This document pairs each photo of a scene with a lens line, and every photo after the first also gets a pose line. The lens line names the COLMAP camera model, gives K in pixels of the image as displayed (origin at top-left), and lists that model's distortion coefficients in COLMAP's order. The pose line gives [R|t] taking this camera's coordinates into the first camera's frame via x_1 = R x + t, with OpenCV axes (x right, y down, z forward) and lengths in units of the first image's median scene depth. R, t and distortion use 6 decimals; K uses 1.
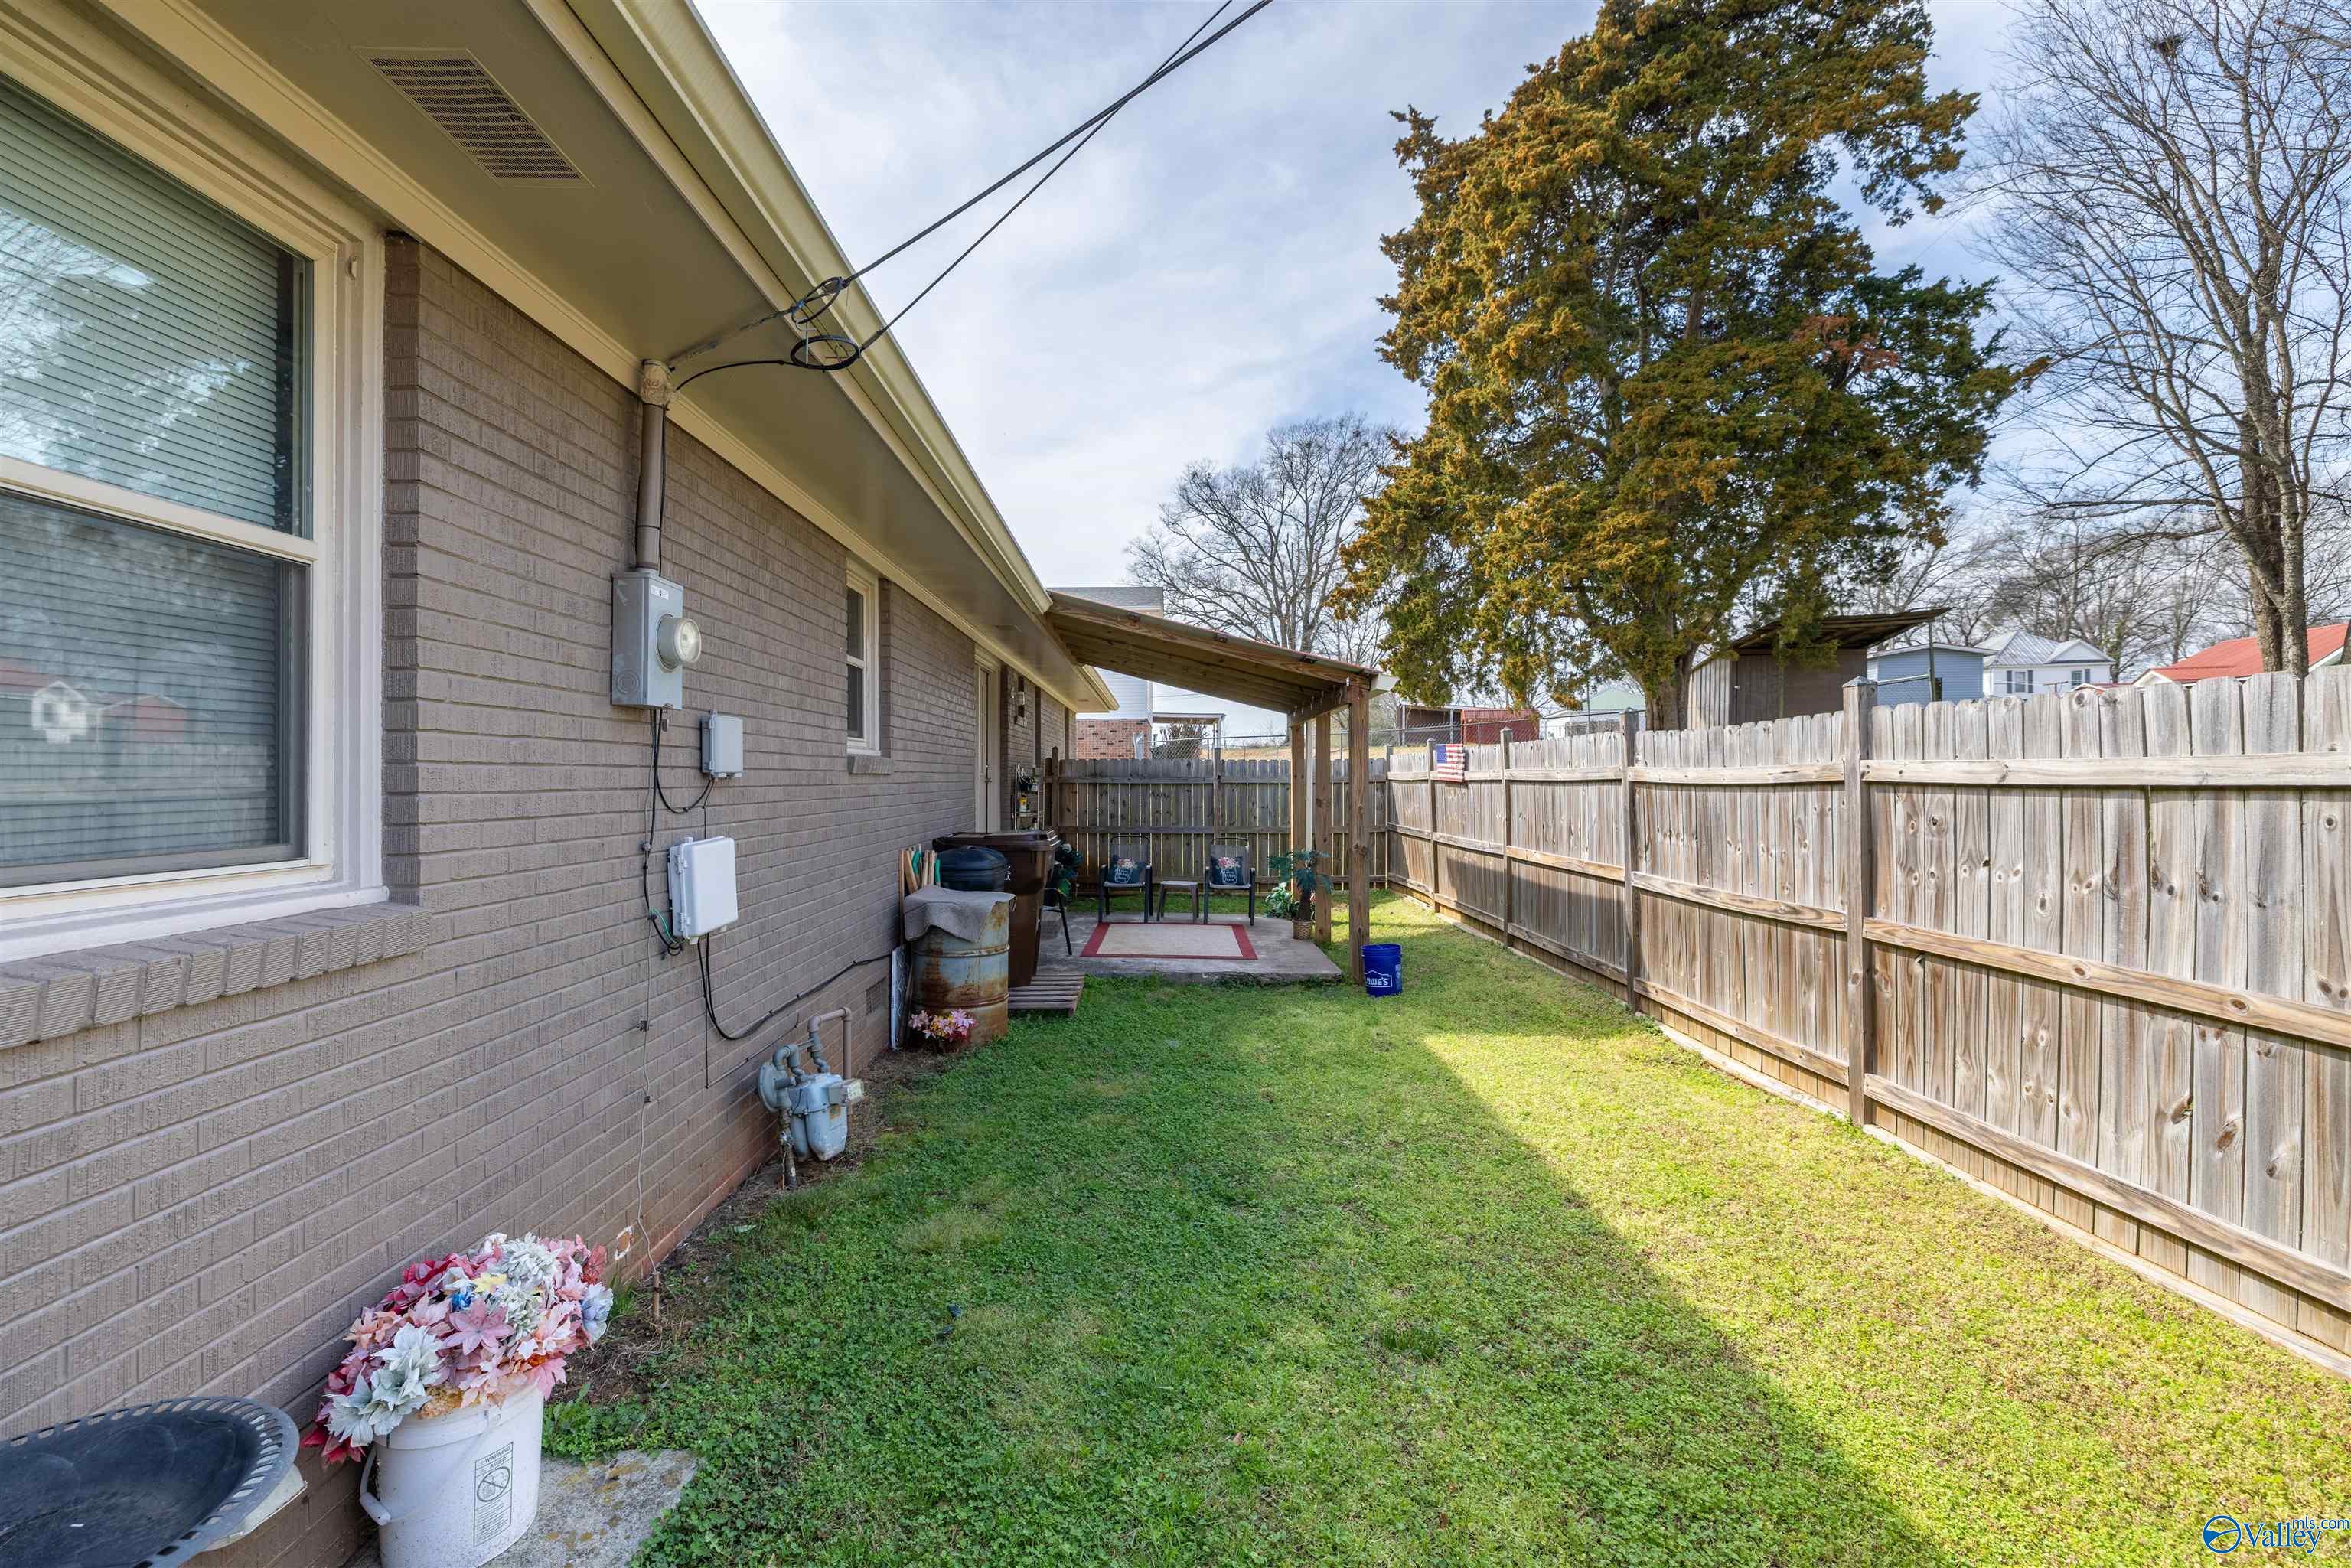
lens RADIAL K [[1000.9, 0, 1170.0], [0, 1000.9, 777.8], [0, 0, 1]] dist [-0.002967, 0.000312]
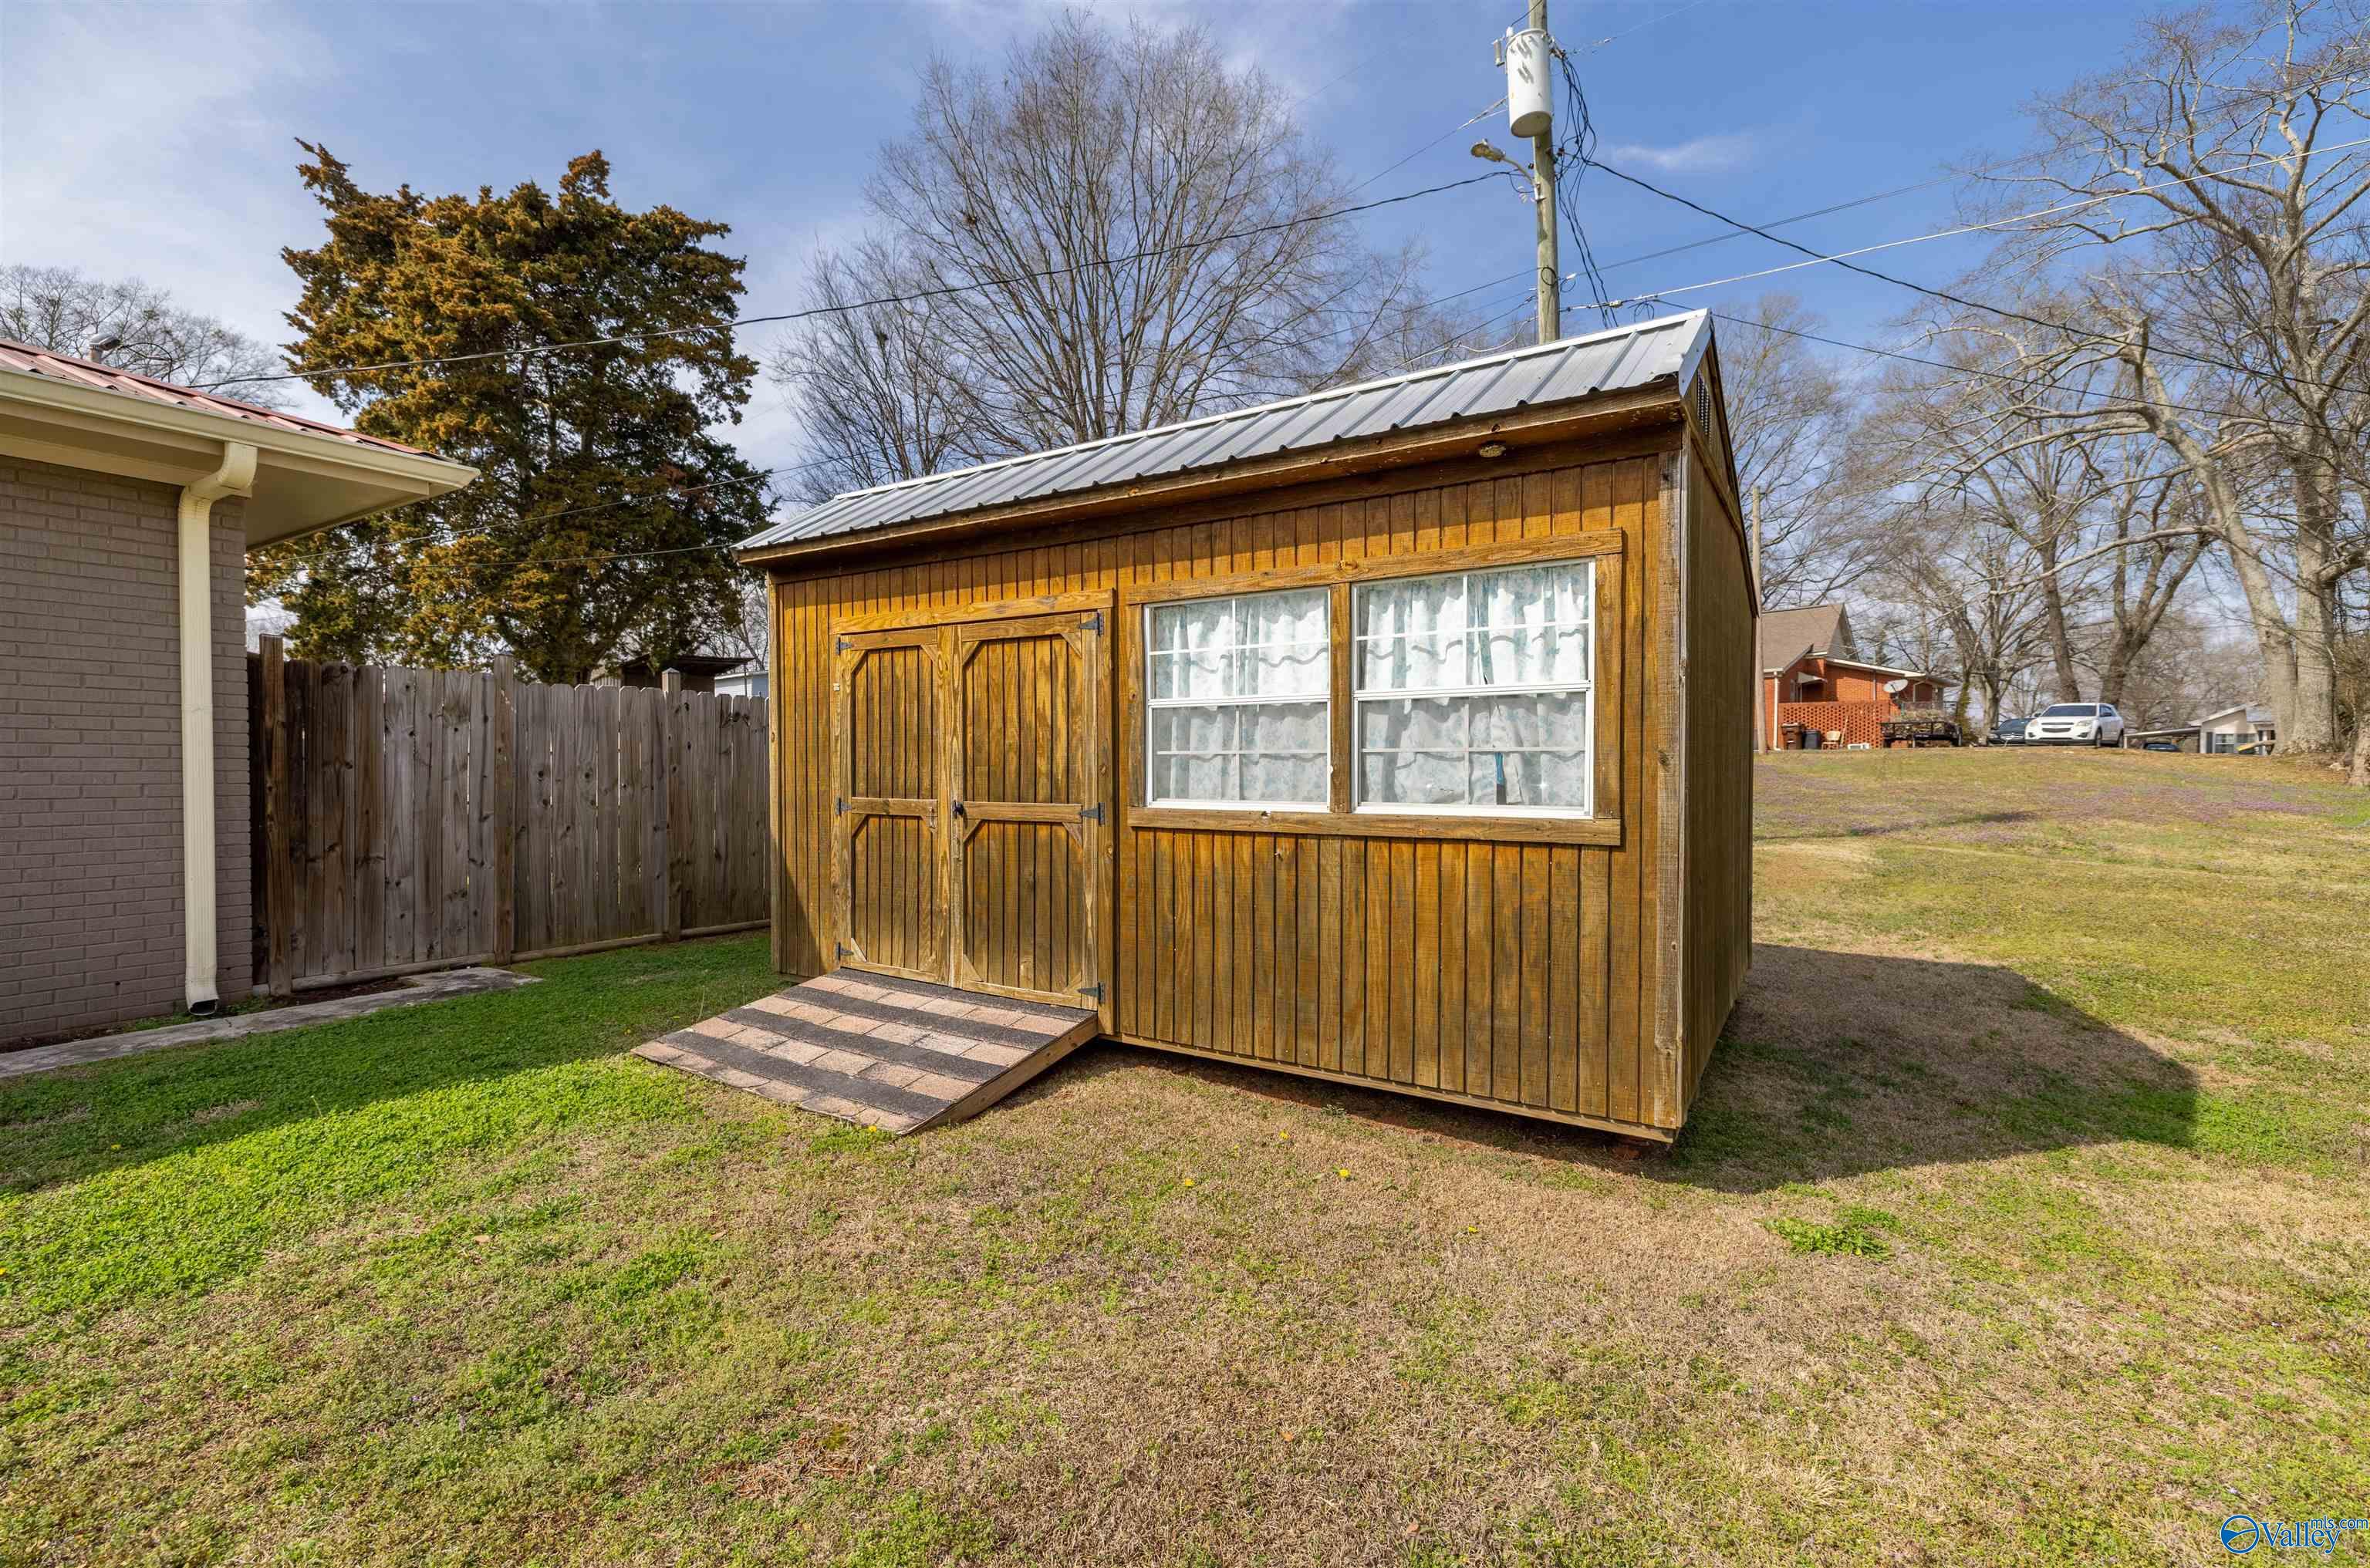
lens RADIAL K [[983.3, 0, 1179.7], [0, 983.3, 783.2], [0, 0, 1]] dist [0.000992, -0.000033]
pose [[0.536805, -0.007516, 0.843673, -0.214165], [-0.001531, 0.999950, 0.009882, 0.018472], [-0.843705, -0.006597, 0.536766, -0.476740]]
